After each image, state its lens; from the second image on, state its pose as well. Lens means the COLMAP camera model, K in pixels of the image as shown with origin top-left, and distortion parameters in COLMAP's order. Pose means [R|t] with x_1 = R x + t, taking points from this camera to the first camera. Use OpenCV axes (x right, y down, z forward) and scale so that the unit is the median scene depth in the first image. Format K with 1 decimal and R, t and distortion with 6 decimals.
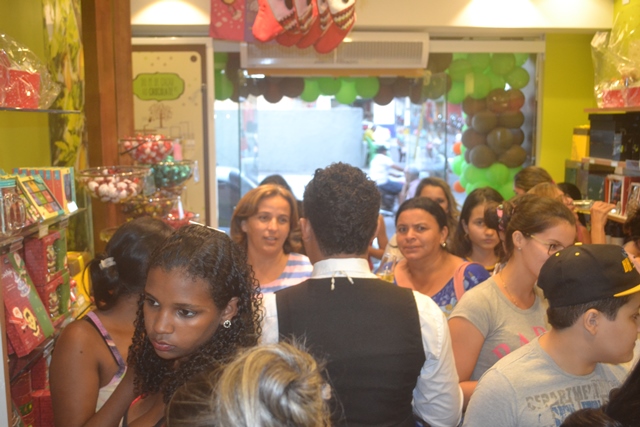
lens RADIAL K [[722.8, 0, 329.7], [0, 722.8, 213.5], [0, 0, 1]] dist [-0.007617, 0.000390]
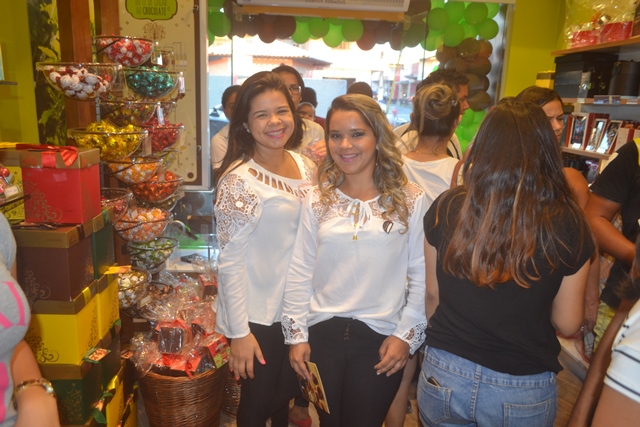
lens RADIAL K [[509.1, 0, 320.0], [0, 509.1, 213.5], [0, 0, 1]] dist [0.005093, -0.001154]
pose [[0.999371, 0.035346, 0.002746, 0.011830], [-0.035452, 0.995964, 0.082456, 0.050306], [0.000179, -0.082501, 0.996591, 0.236960]]
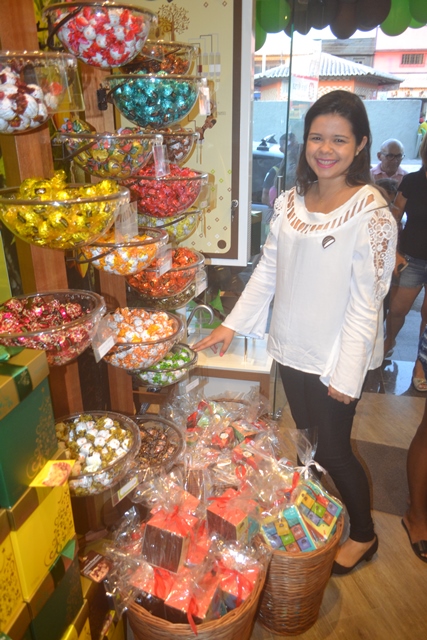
lens RADIAL K [[493.5, 0, 231.8], [0, 493.5, 320.1], [0, 0, 1]] dist [-0.007321, -0.004594]
pose [[0.963907, 0.105791, -0.244318, -0.040243], [-0.045054, 0.969246, 0.241936, 0.015802], [0.262399, -0.222197, 0.939029, 0.511206]]
